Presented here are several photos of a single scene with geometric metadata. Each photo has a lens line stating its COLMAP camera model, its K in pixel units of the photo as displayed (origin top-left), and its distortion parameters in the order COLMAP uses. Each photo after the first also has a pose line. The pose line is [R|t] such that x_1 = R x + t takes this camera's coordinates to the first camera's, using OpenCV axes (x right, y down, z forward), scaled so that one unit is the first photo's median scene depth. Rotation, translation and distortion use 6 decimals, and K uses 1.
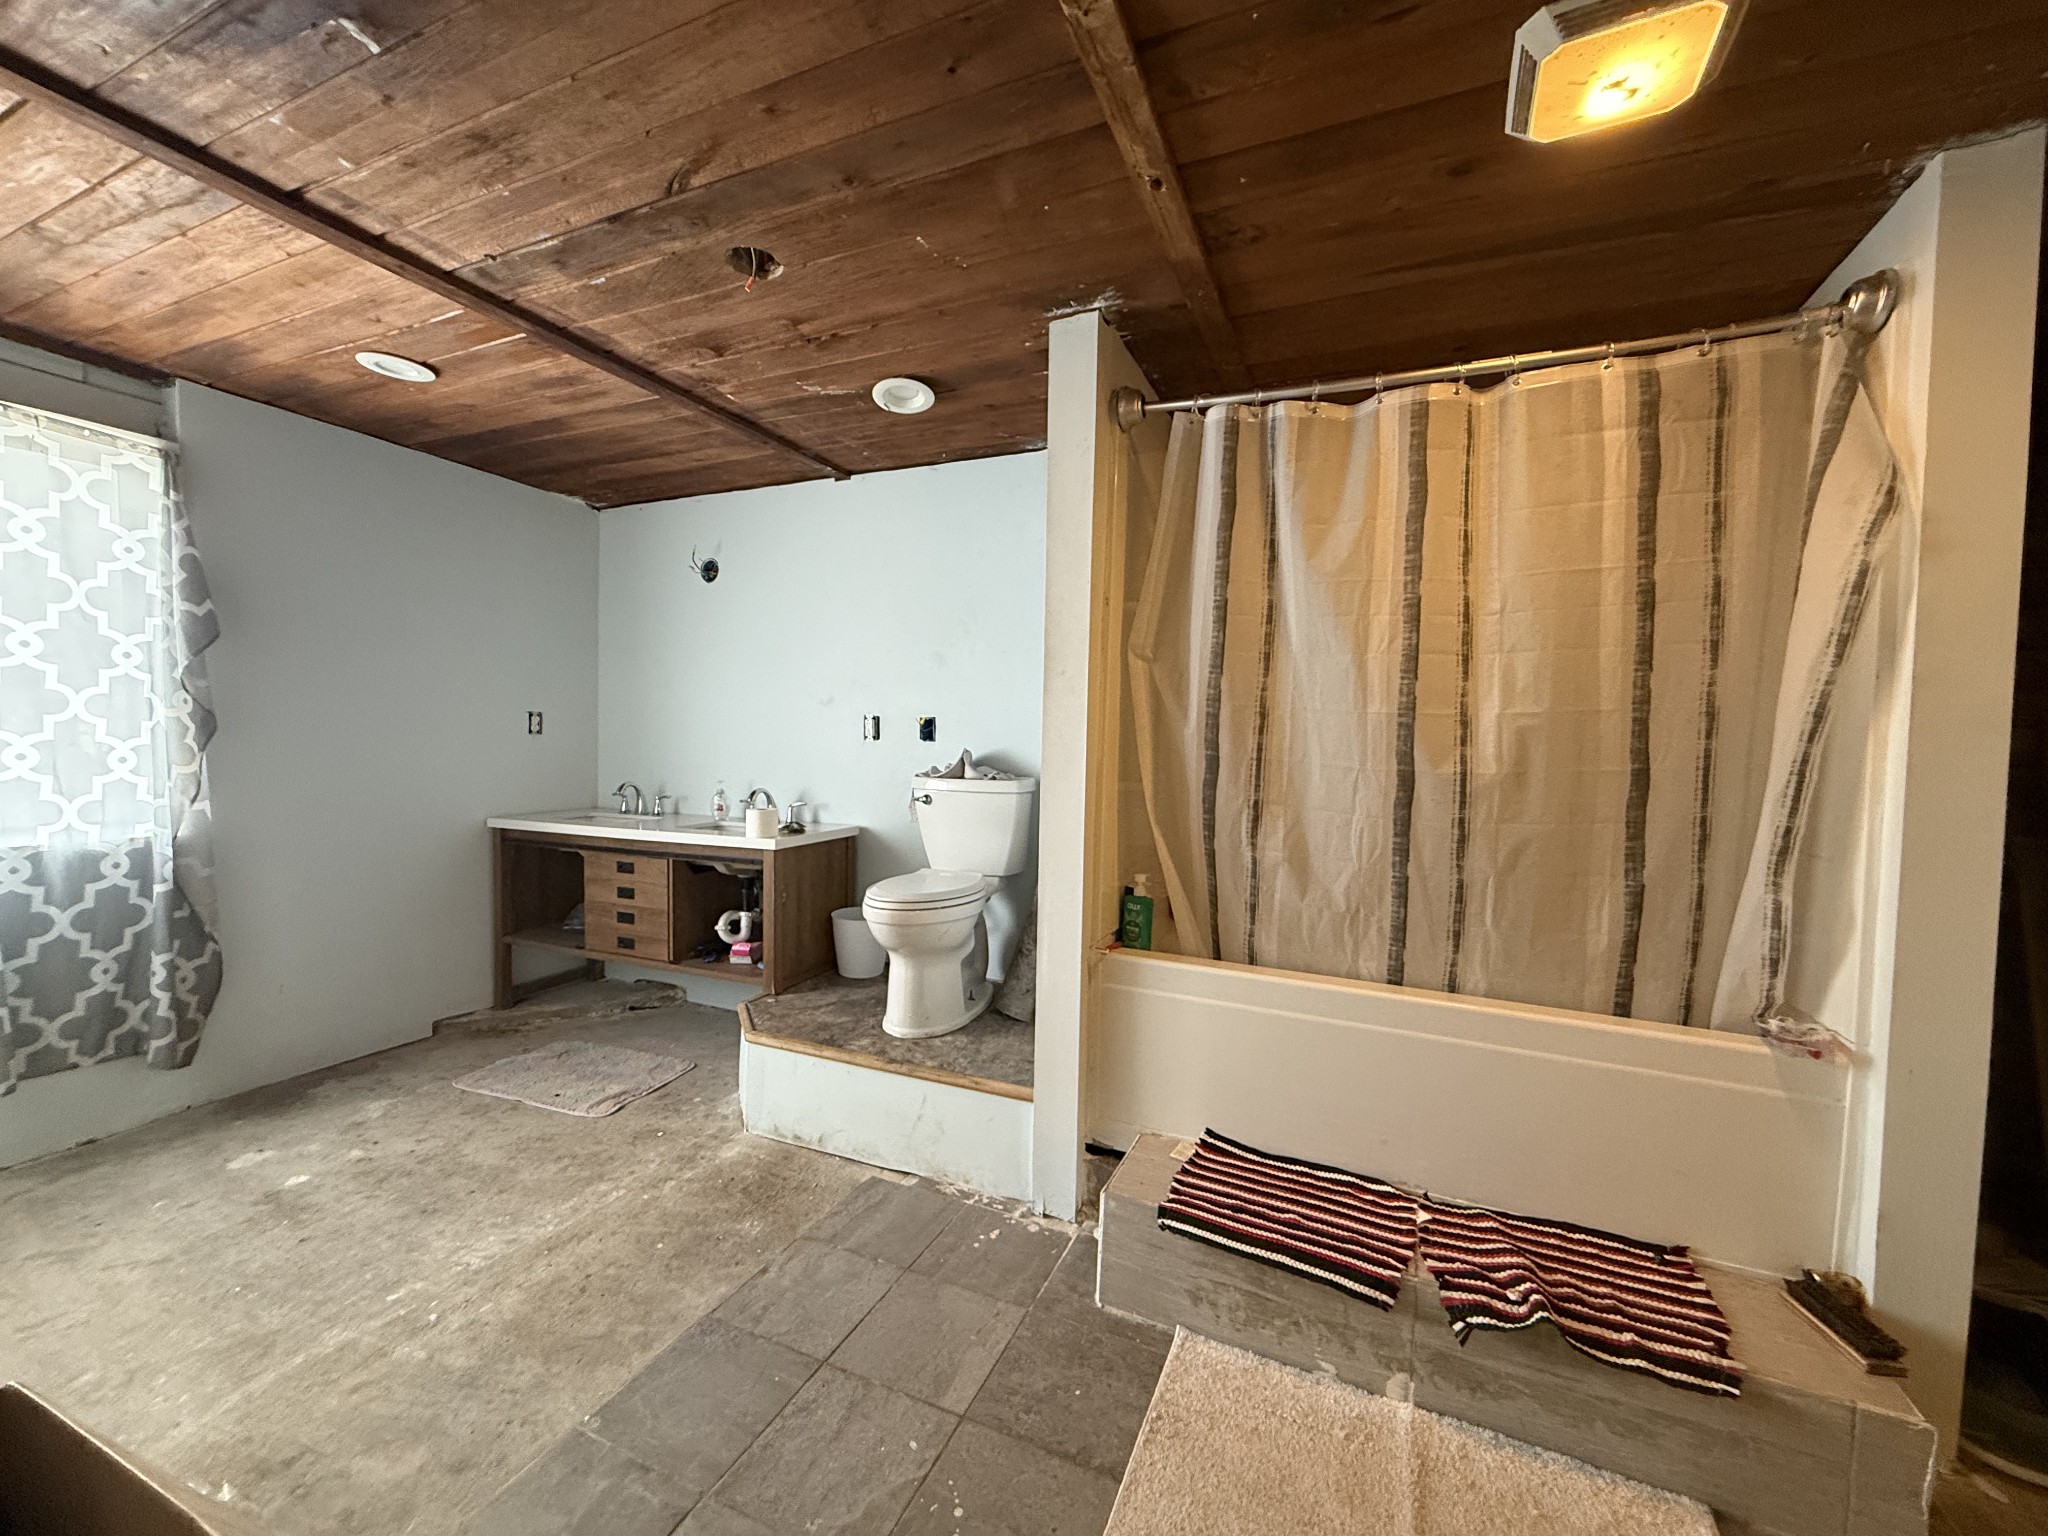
lens RADIAL K [[809.4, 0, 1018.2], [0, 809.4, 767.4], [0, 0, 1]] dist [0.000006, -0.000115]
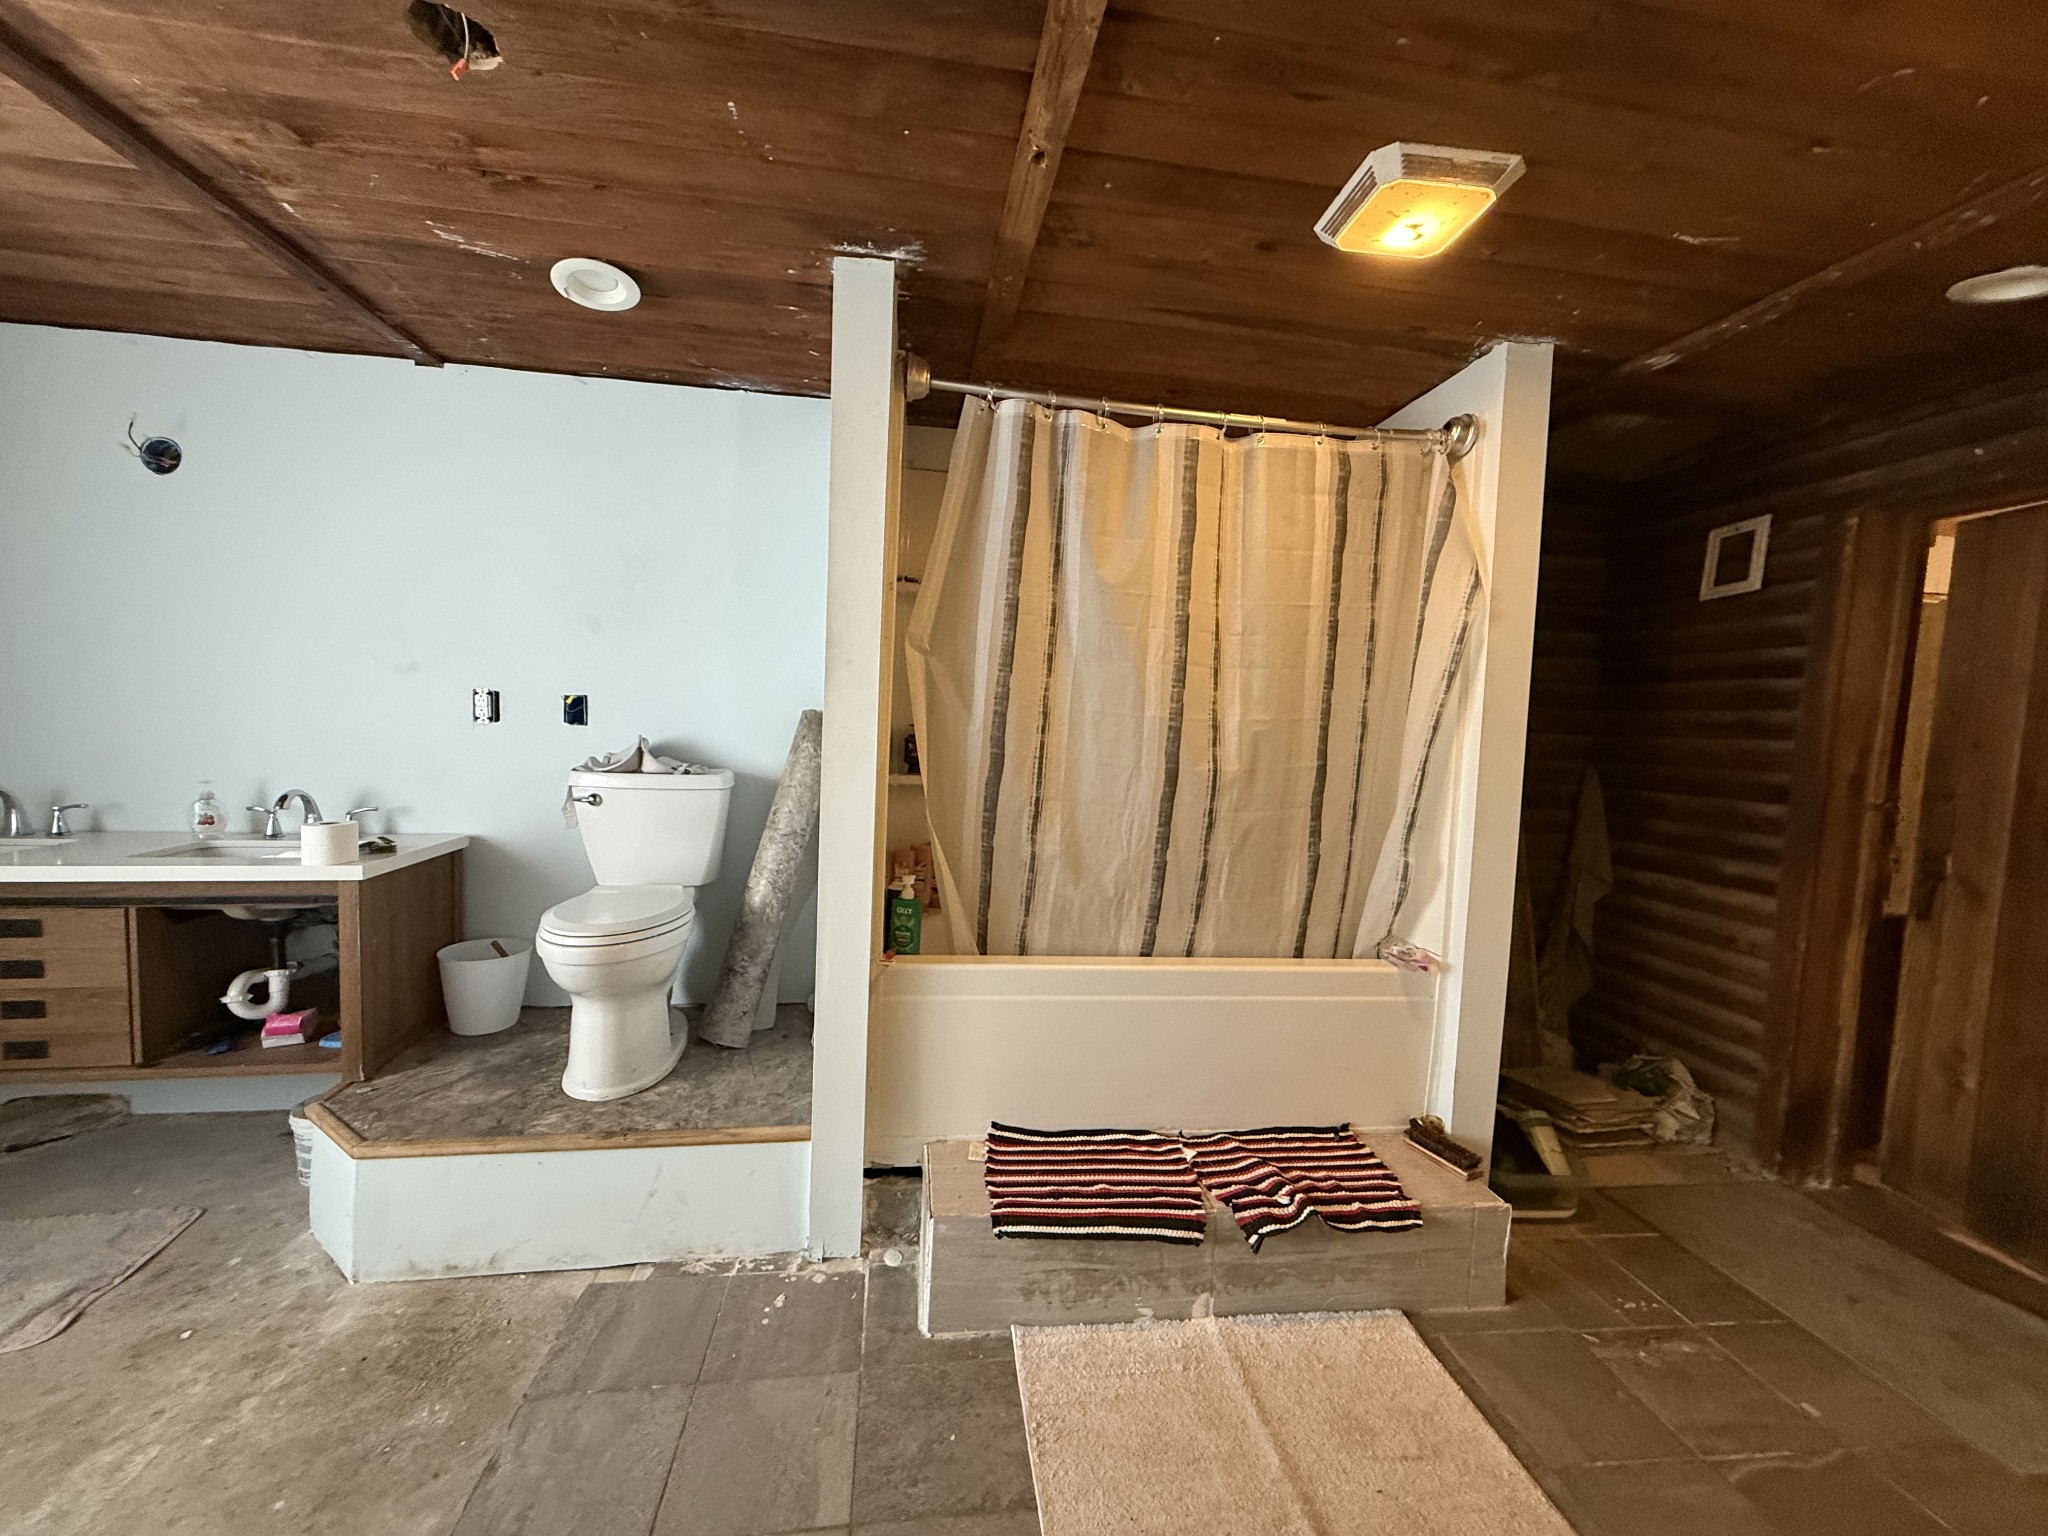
lens RADIAL K [[809.4, 0, 1018.2], [0, 809.4, 767.4], [0, 0, 1]] dist [0.000006, -0.000115]
pose [[0.848794, -0.020144, 0.528340, -0.298012], [-0.001938, 0.999149, 0.041207, -0.043673], [-0.528721, -0.036000, 0.848032, 0.158617]]
